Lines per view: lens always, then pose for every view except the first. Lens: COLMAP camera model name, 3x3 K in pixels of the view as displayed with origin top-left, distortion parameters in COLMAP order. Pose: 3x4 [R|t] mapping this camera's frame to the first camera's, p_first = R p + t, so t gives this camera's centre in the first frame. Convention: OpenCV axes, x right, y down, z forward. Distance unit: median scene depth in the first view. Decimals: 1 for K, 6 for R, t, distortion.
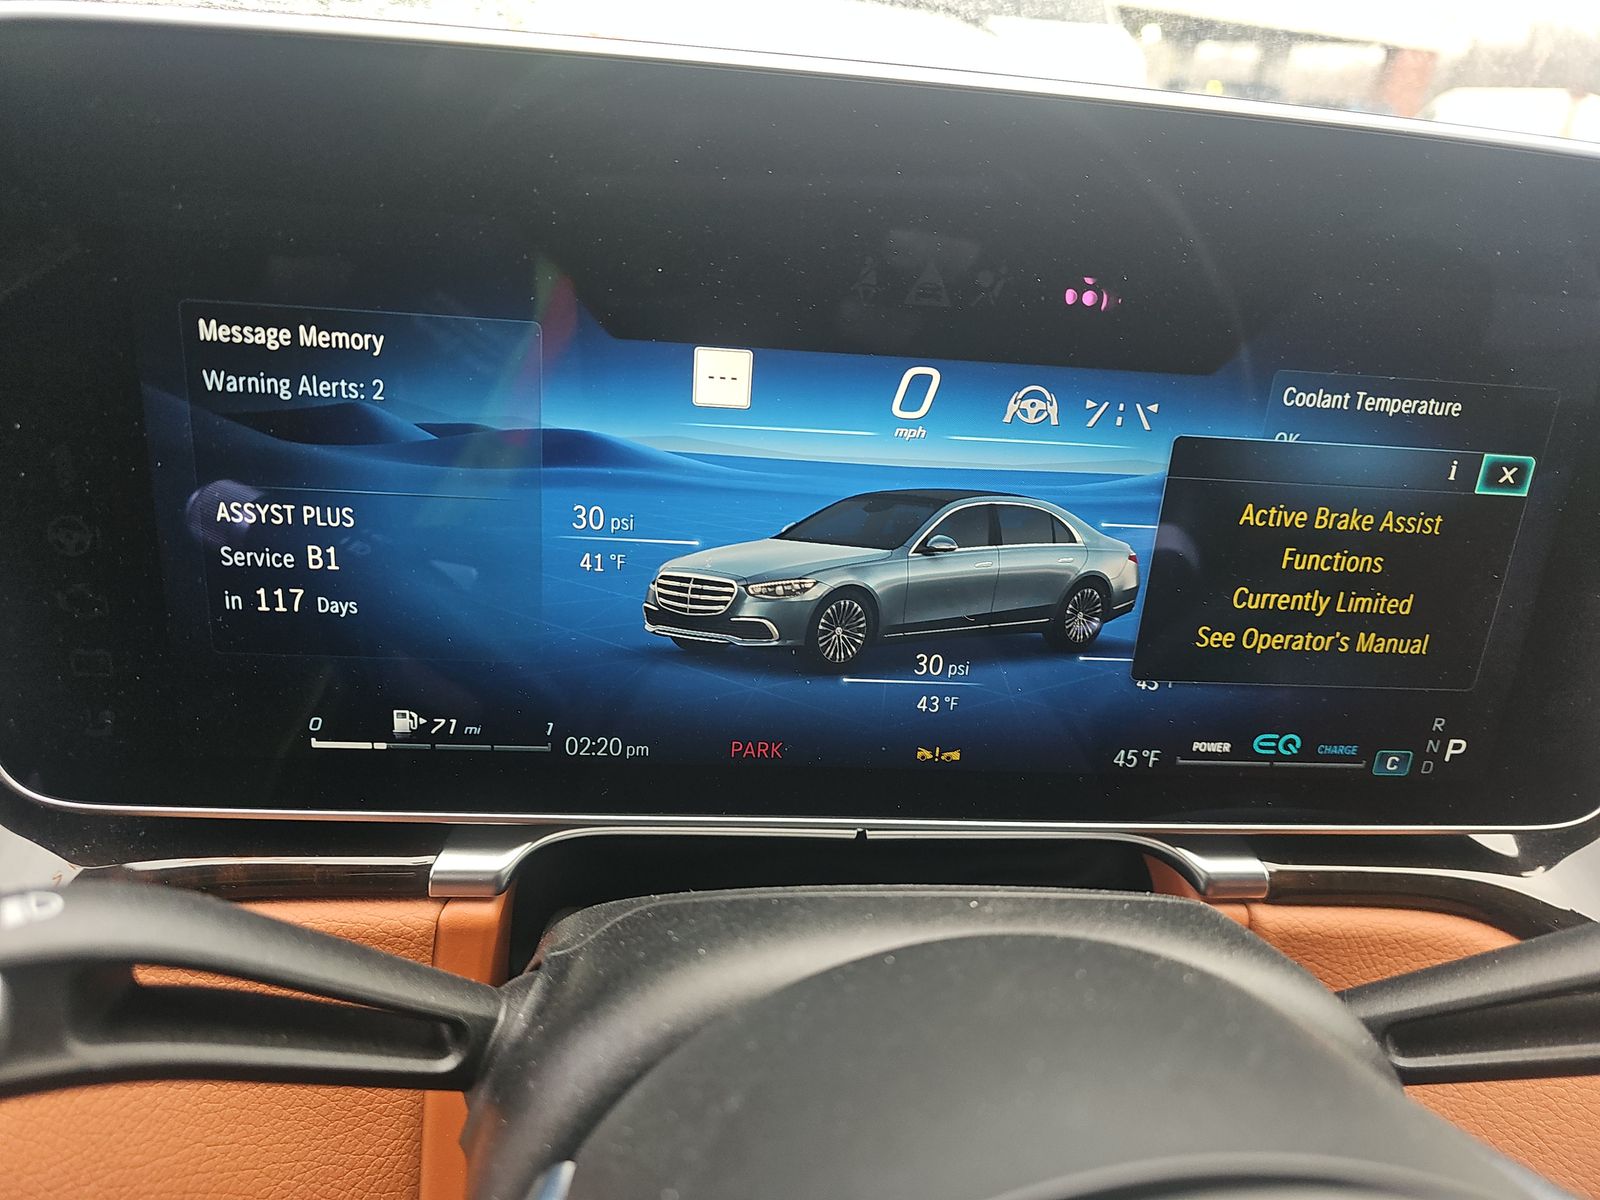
lens RADIAL K [[1060.5, 0, 776.2], [0, 1060.5, 592.3], [0, 0, 1]] dist [0.039368, -0.064462]
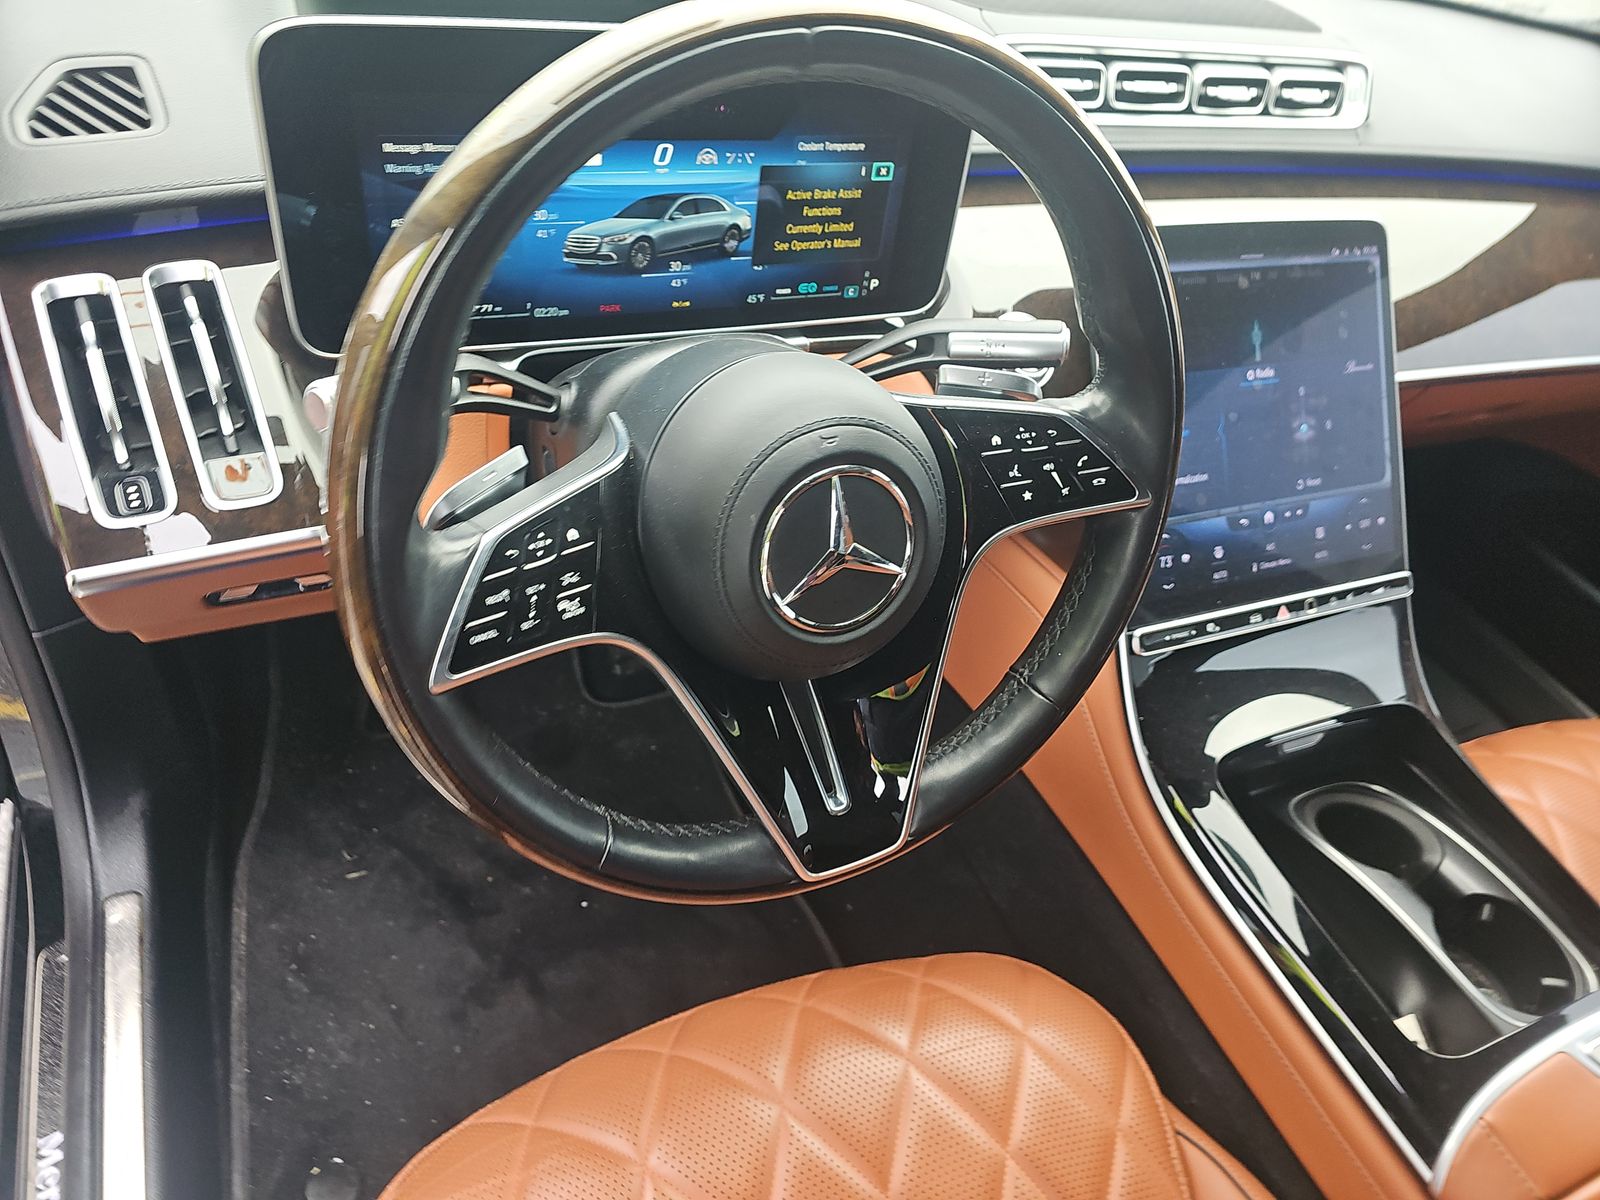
lens RADIAL K [[1060.5, 0, 776.2], [0, 1060.5, 592.3], [0, 0, 1]] dist [0.039368, -0.064462]
pose [[0.942297, -0.171331, 0.287614, -0.490553], [0.062365, 0.933916, 0.352010, -0.083397], [-0.328918, -0.313761, 0.890712, -1.573597]]
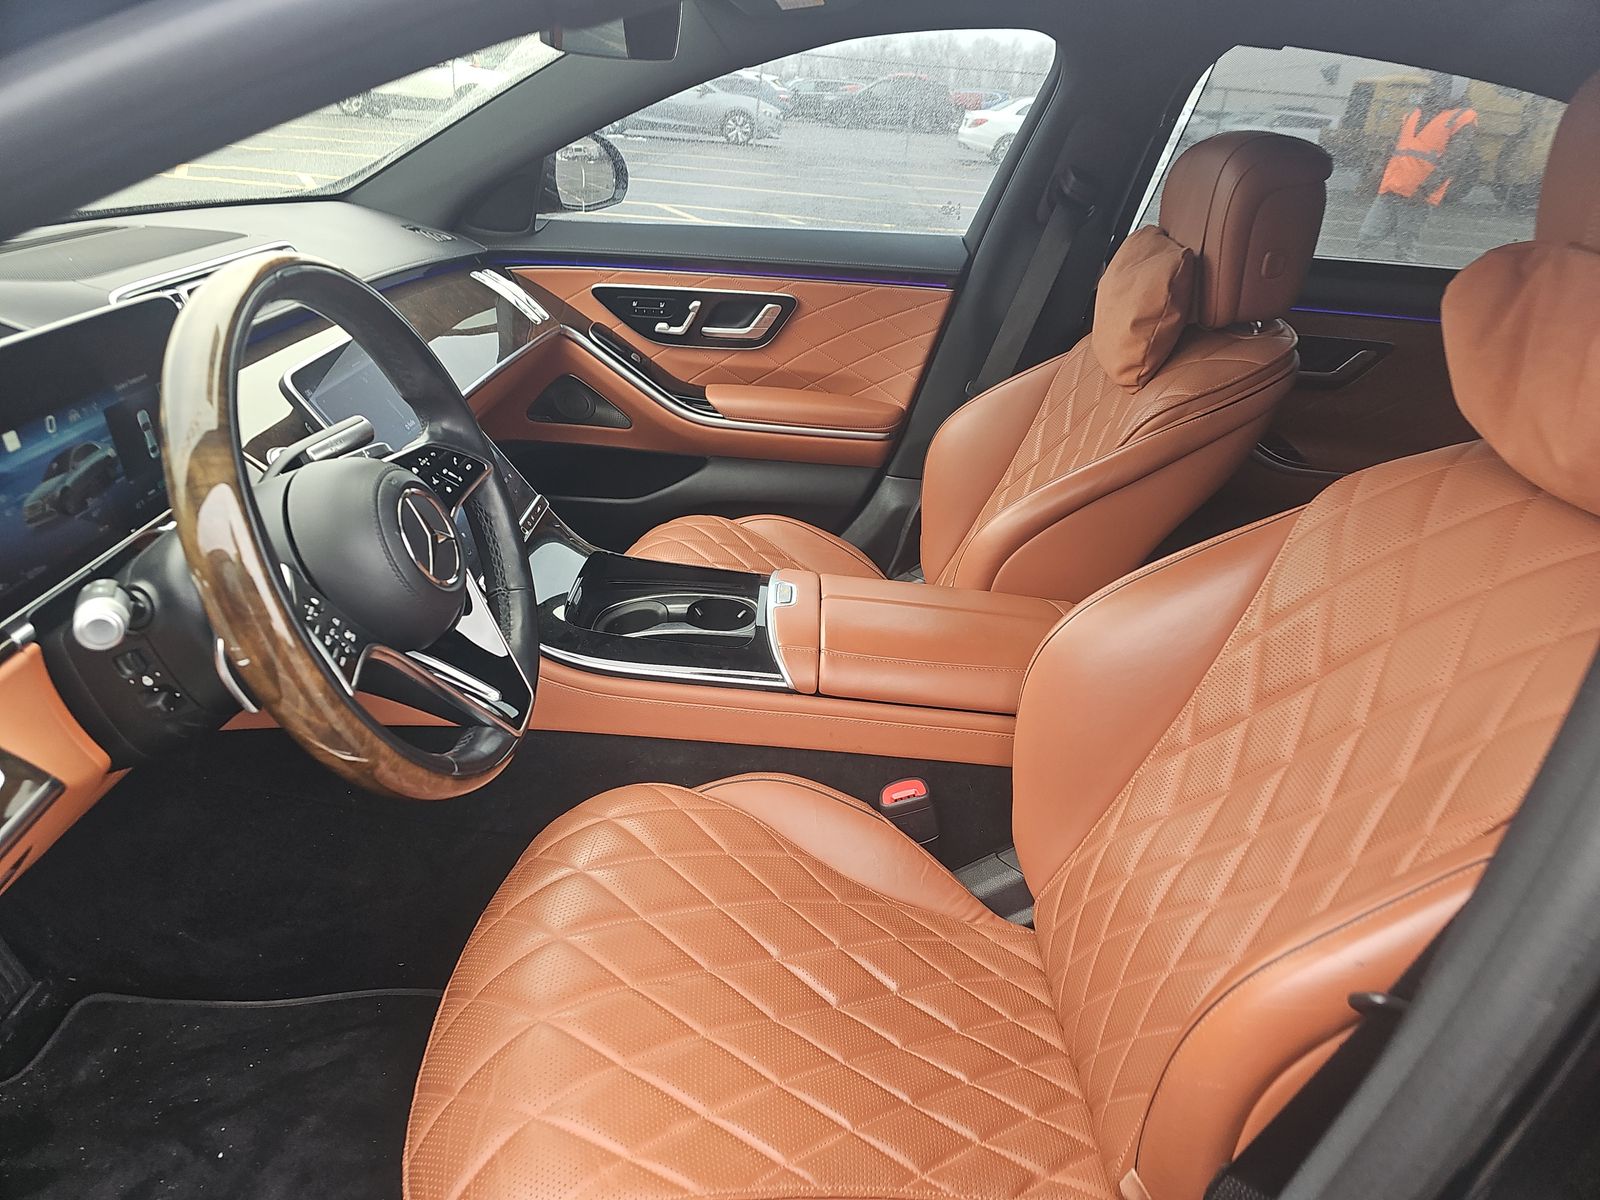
lens RADIAL K [[1060.5, 0, 776.2], [0, 1060.5, 592.3], [0, 0, 1]] dist [0.039368, -0.064462]
pose [[0.100256, -0.488790, 0.866622, -2.546424], [0.358731, 0.830184, 0.426739, -0.330728], [-0.928041, 0.268101, 0.258575, -1.654949]]
